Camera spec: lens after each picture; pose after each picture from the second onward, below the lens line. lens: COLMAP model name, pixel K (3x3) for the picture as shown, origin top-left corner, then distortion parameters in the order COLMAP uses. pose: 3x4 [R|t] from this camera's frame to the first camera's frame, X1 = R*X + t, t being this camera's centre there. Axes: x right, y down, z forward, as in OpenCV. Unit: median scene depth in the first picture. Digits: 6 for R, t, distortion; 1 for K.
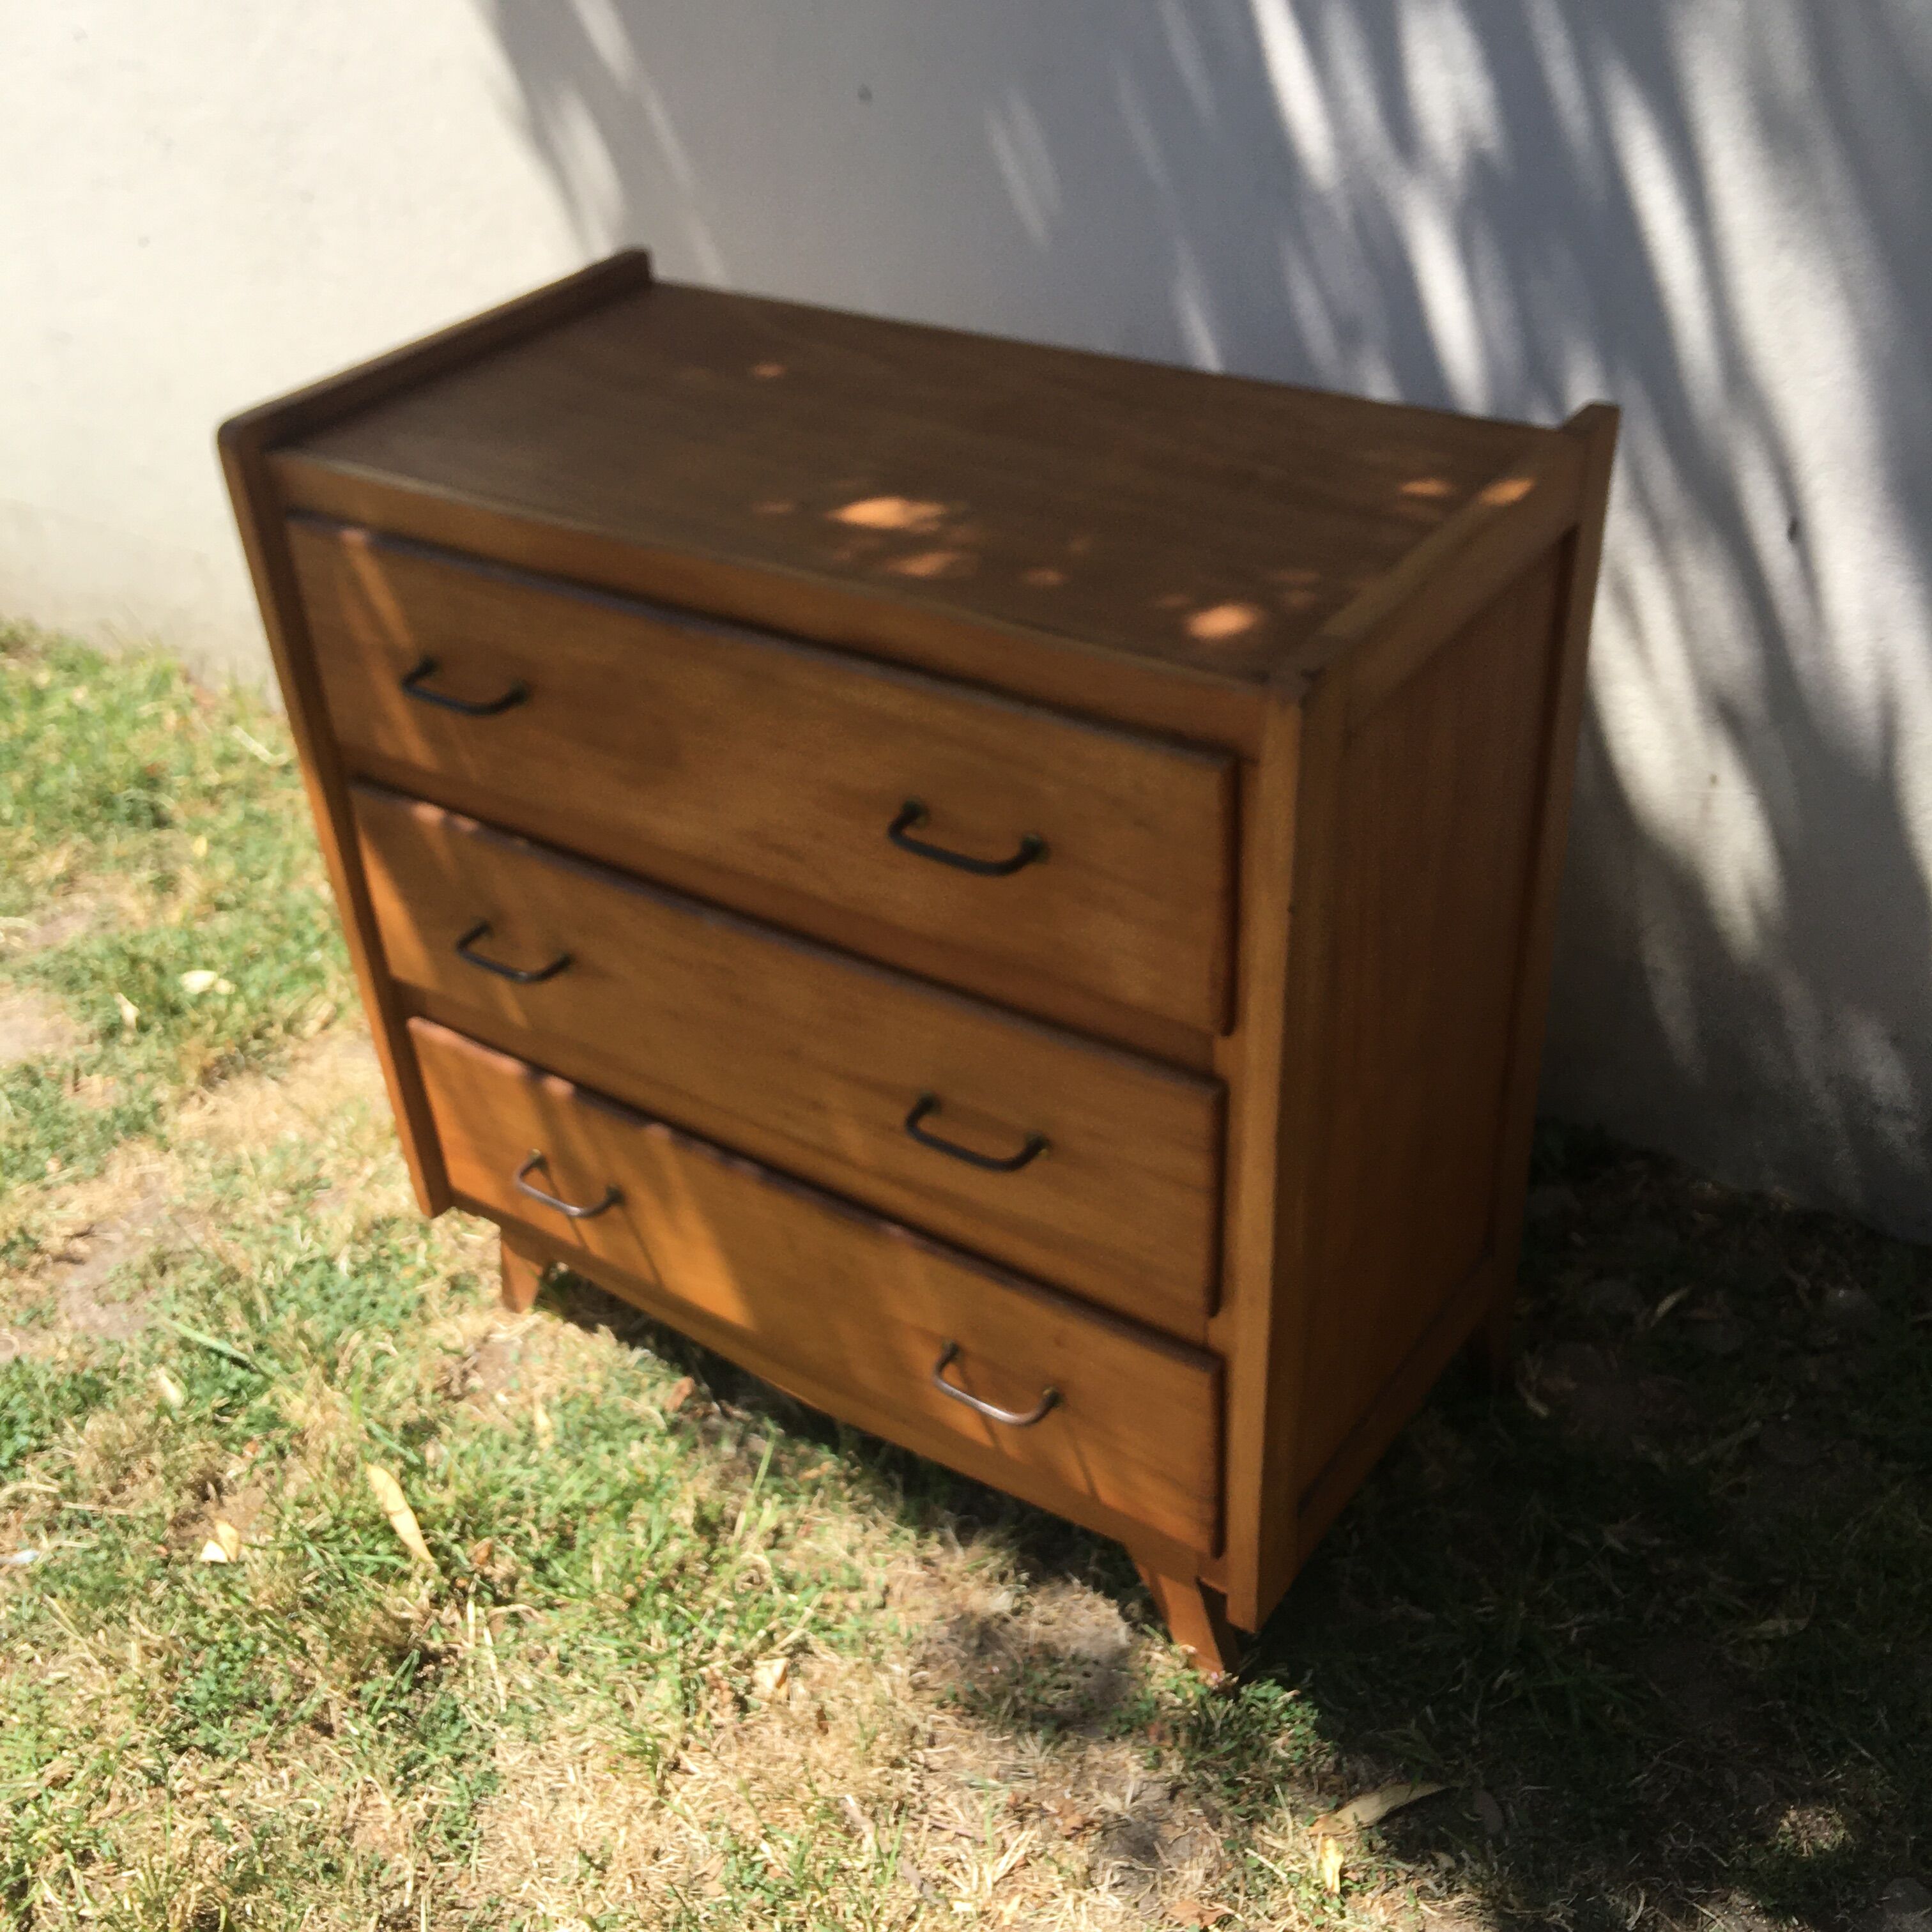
lens RADIAL K [[2180.9, 0, 966.0], [0, 2180.9, 966.0], [0, 0, 1]] dist [0.014643, -0.005554]
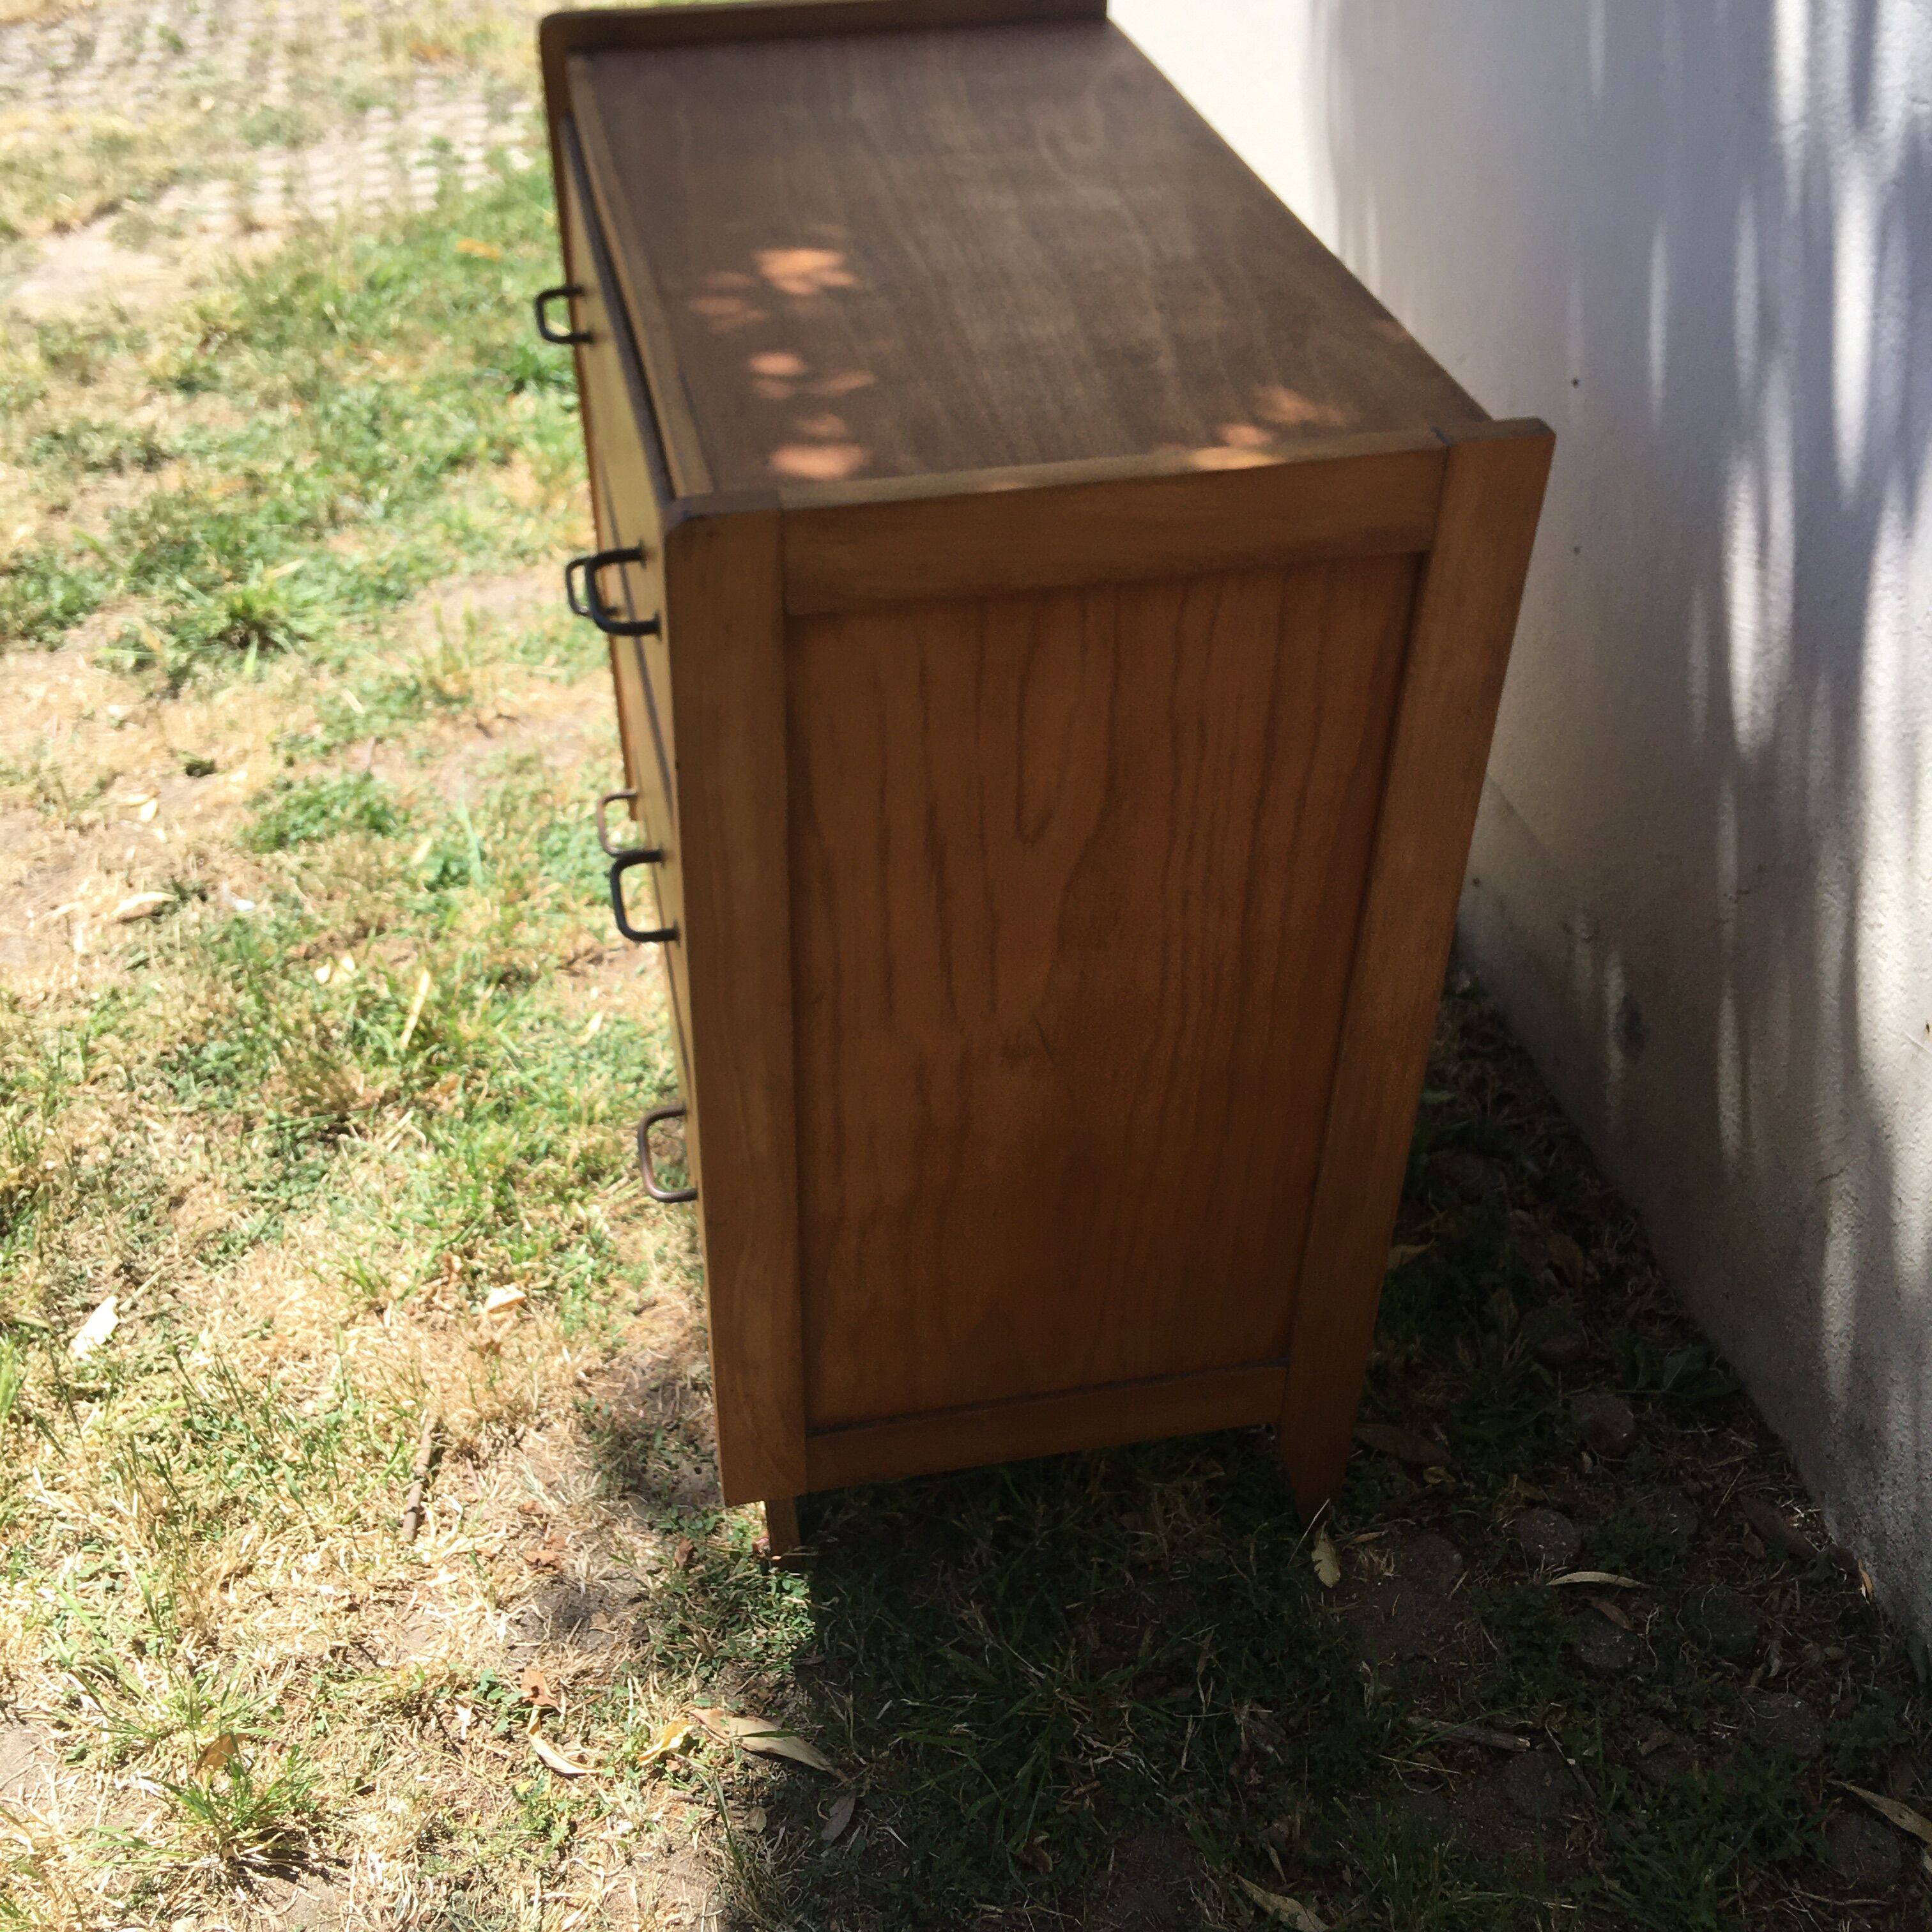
lens RADIAL K [[2180.9, 0, 966.0], [0, 2180.9, 966.0], [0, 0, 1]] dist [0.014643, -0.005554]
pose [[0.724517, 0.469073, -0.505020, 0.516473], [-0.418756, 0.881536, 0.218029, -0.142384], [0.547465, 0.053515, 0.835116, 0.208460]]
